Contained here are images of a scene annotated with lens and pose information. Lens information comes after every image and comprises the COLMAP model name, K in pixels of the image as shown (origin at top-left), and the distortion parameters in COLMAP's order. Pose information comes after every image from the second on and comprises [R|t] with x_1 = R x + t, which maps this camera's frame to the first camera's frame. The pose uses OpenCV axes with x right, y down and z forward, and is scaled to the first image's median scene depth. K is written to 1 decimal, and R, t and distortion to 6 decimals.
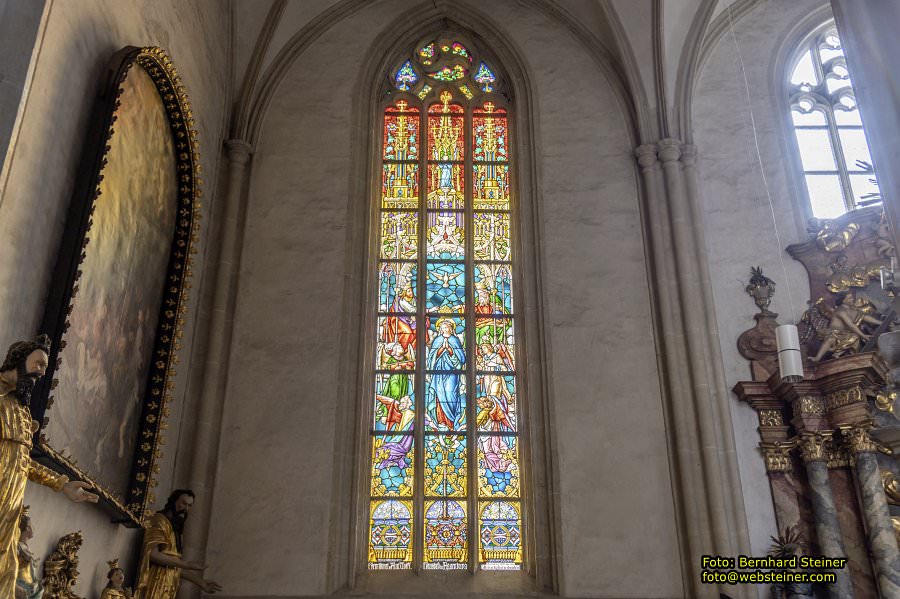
lens RADIAL K [[899.0, 0, 448.4], [0, 899.0, 303.1], [0, 0, 1]] dist [0.041315, 0.000000]
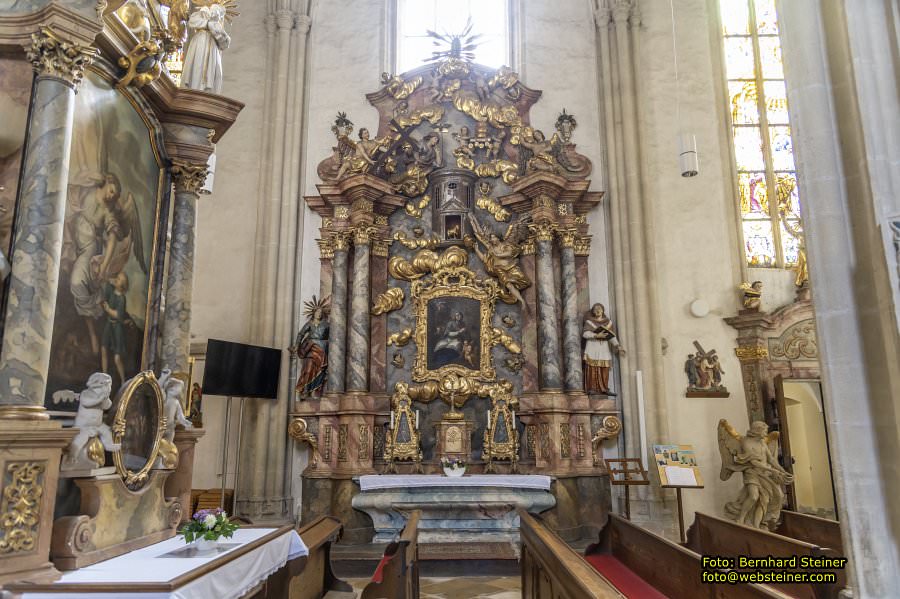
lens RADIAL K [[628.5, 0, 449.2], [0, 628.5, 298.1], [0, 0, 1]] dist [0.023576, 0.001933]
pose [[0.999528, -0.013993, -0.027341, 0.521239], [0.020331, 0.968677, 0.247492, 0.000728], [0.023022, -0.247931, 0.968504, 0.005968]]
